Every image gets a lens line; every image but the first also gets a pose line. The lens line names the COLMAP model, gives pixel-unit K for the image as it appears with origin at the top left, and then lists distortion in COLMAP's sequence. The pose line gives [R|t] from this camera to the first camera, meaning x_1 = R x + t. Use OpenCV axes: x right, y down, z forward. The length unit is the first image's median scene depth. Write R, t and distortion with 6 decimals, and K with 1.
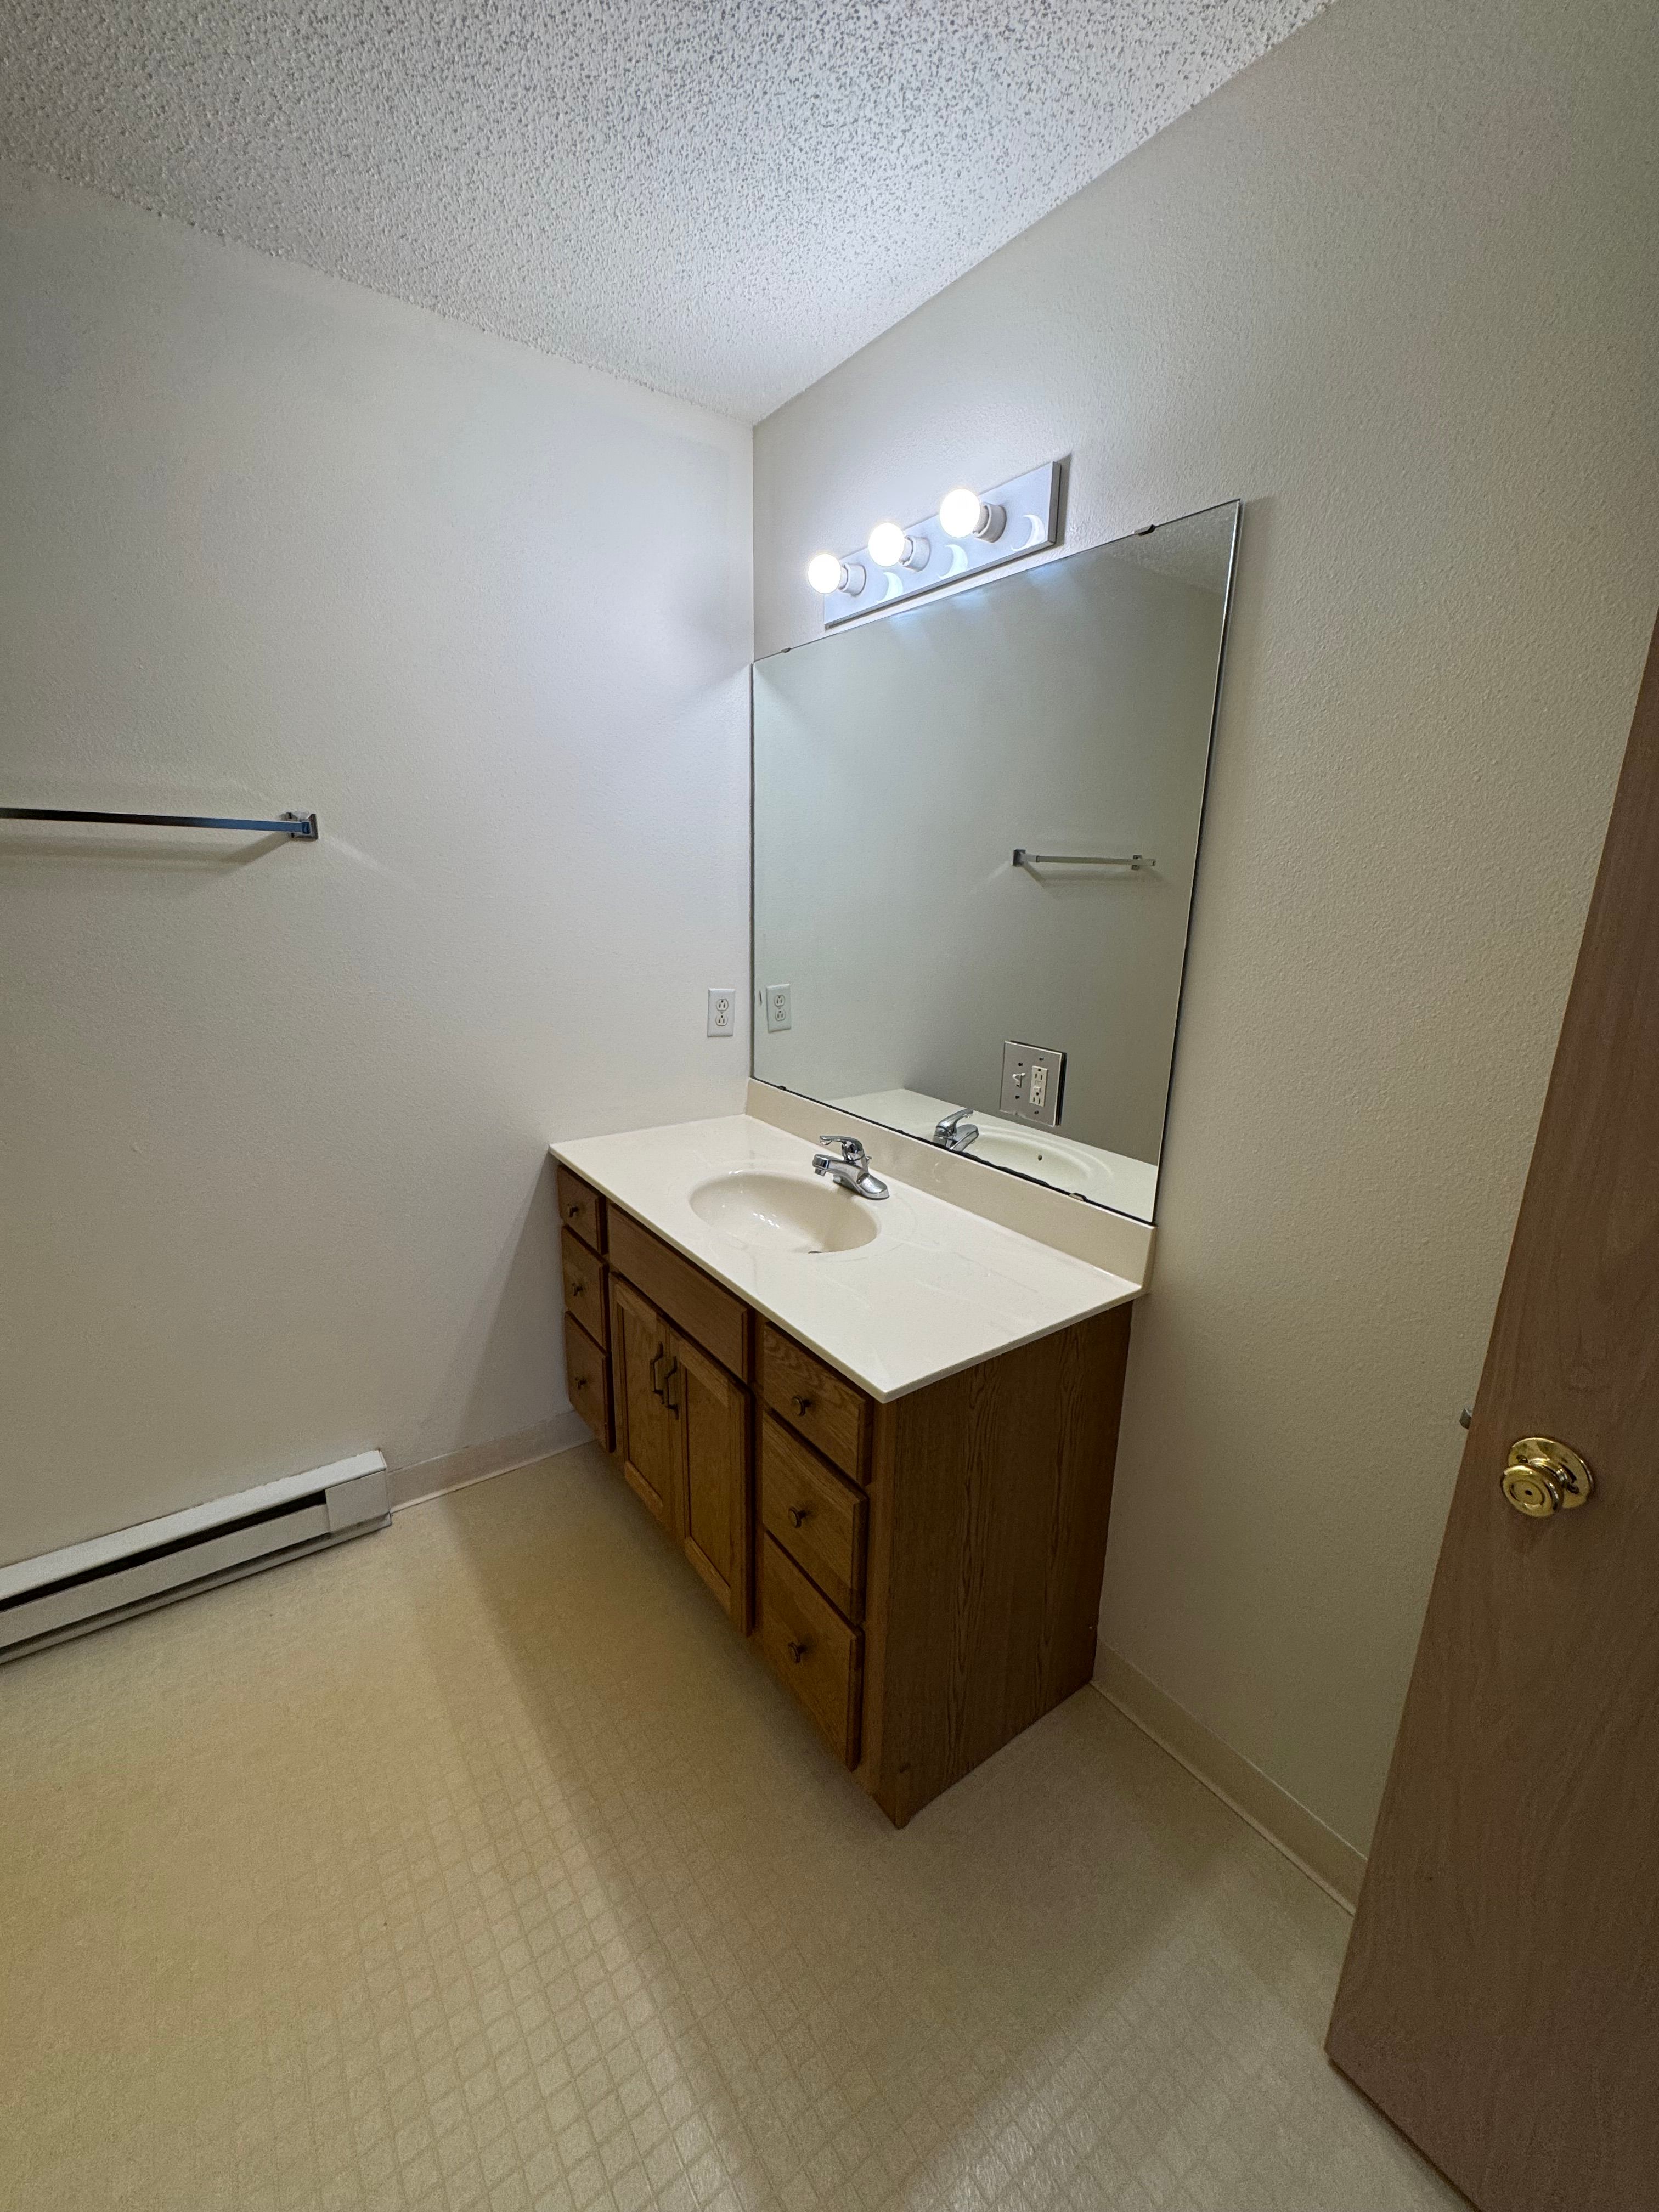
lens RADIAL K [[883.5, 0, 829.5], [0, 883.5, 1106.0], [0, 0, 1]] dist [-0.002993, -0.000200]
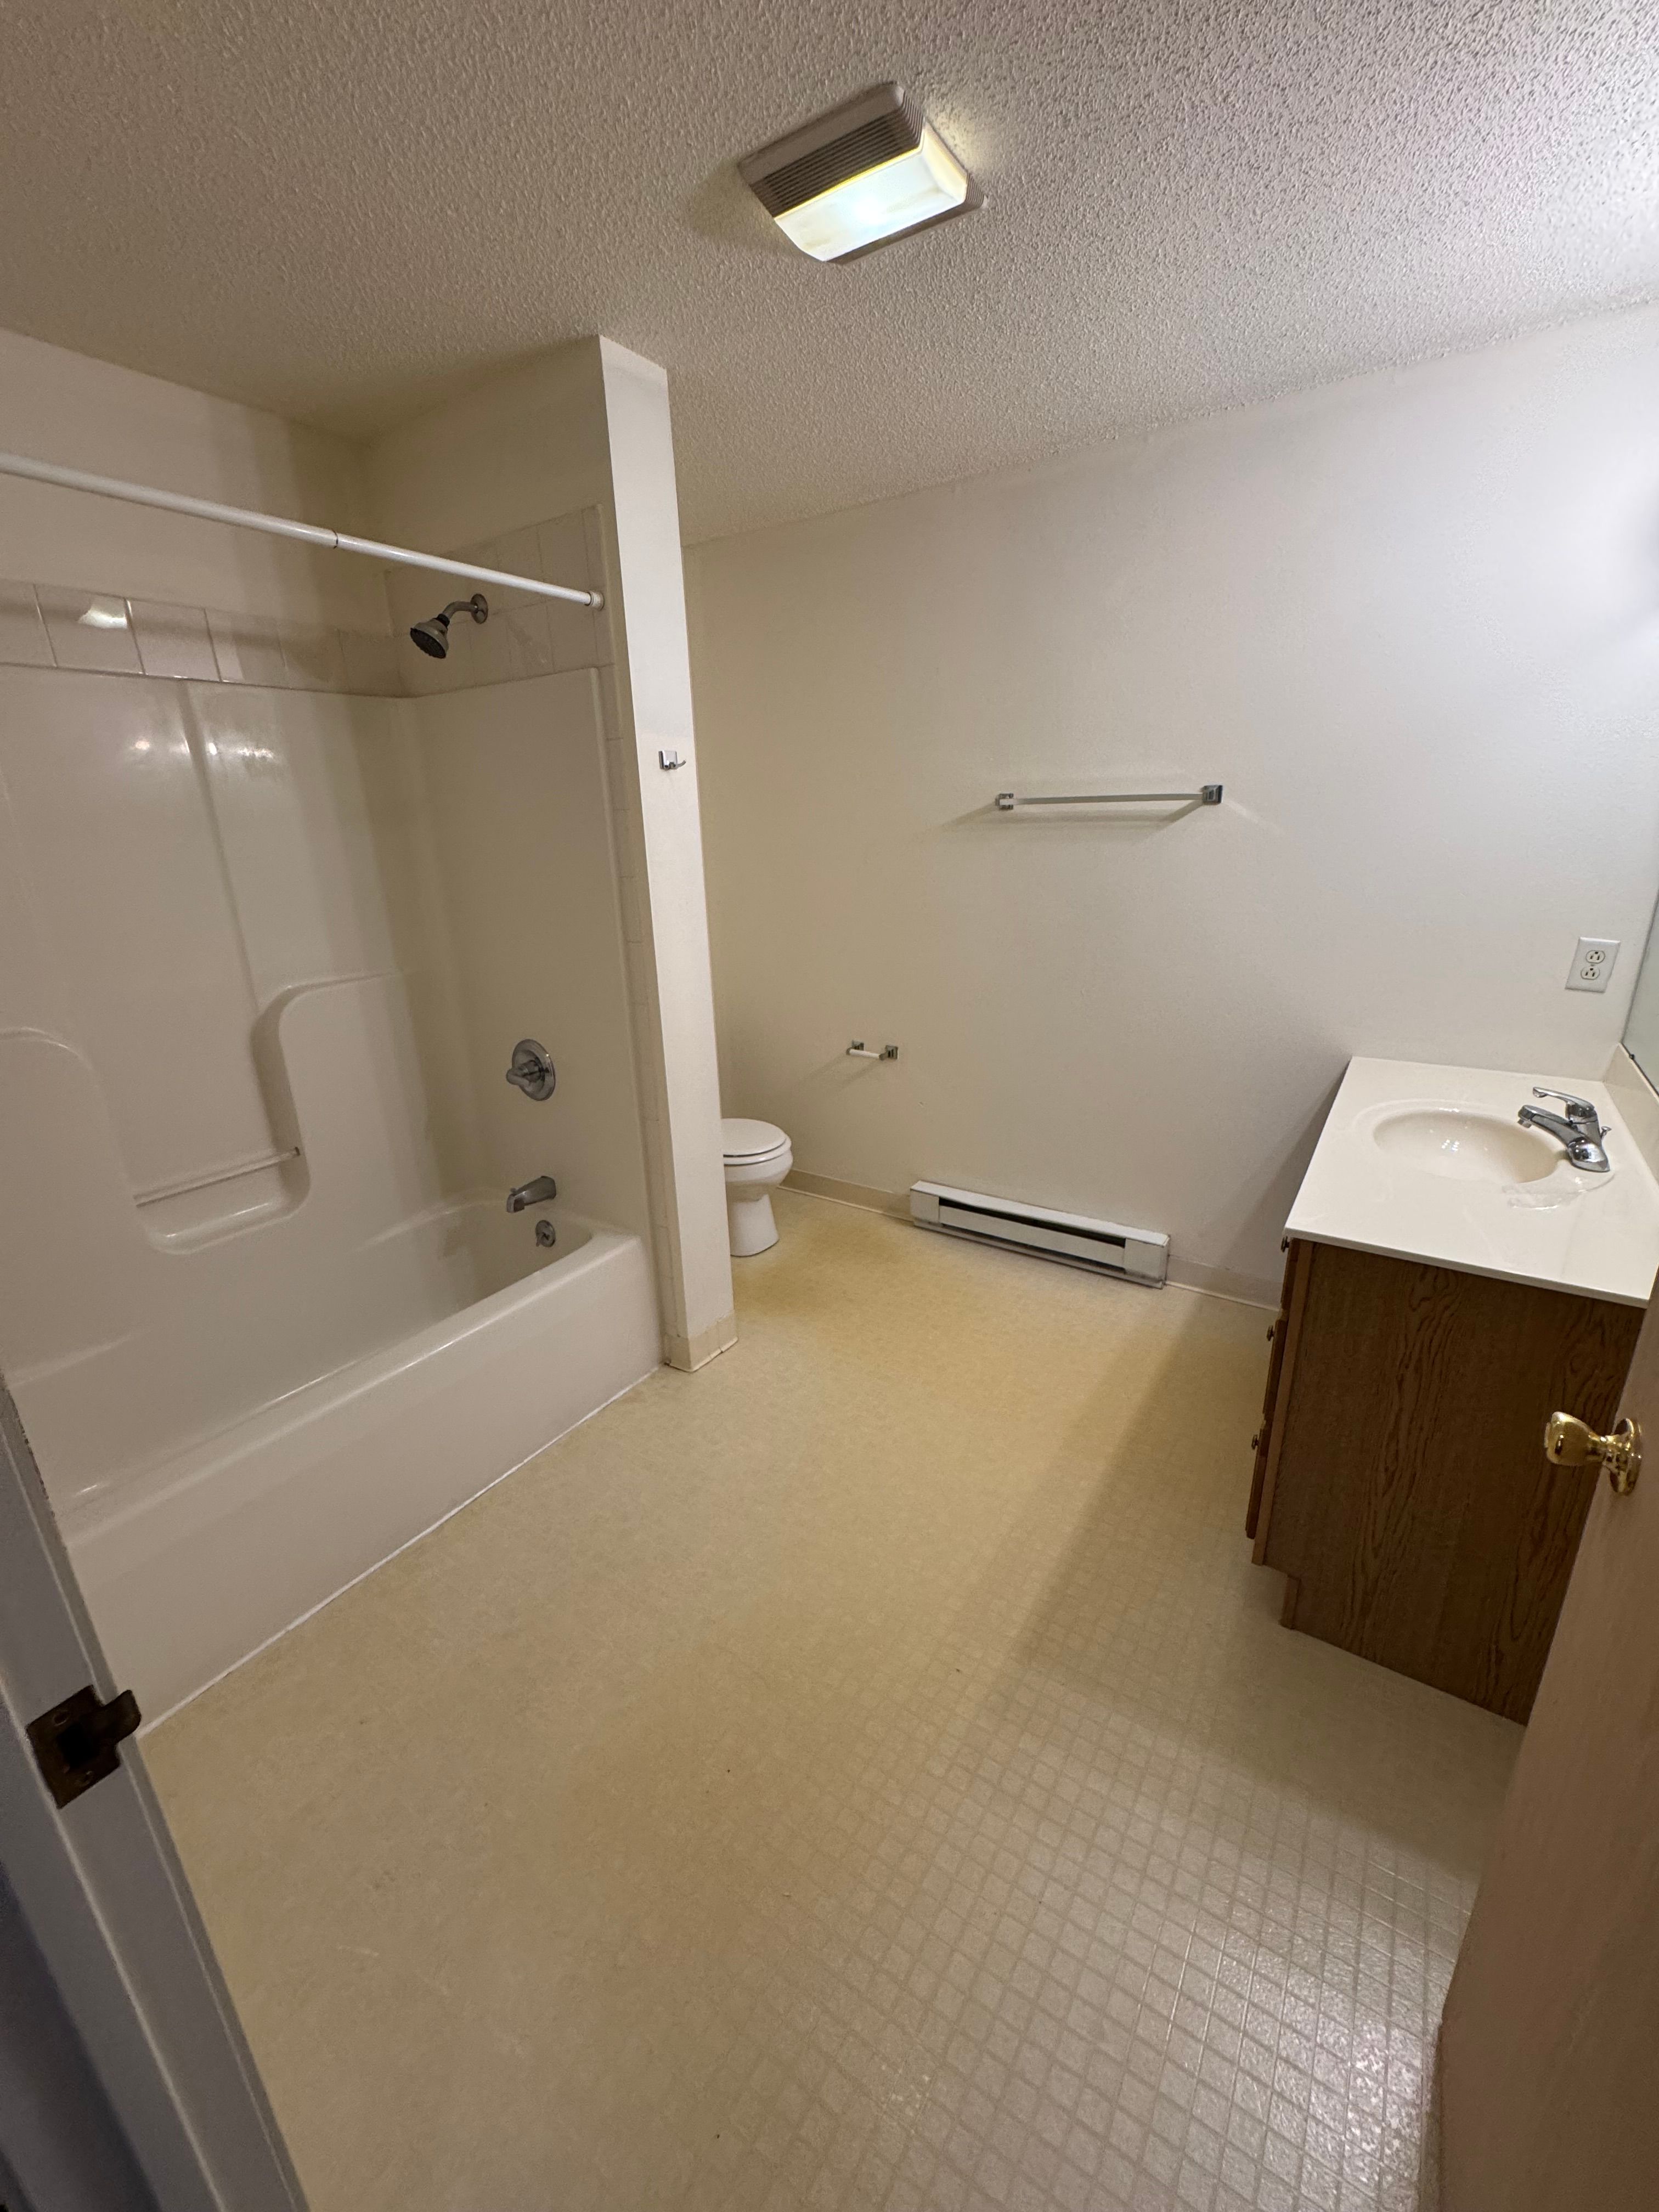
lens RADIAL K [[883.5, 0, 829.5], [0, 883.5, 1106.0], [0, 0, 1]] dist [-0.002993, -0.000200]
pose [[0.347816, 0.258270, -0.901288, 0.588132], [-0.201243, 0.959469, 0.197281, 0.018152], [0.915710, 0.112761, 0.385694, -0.086595]]
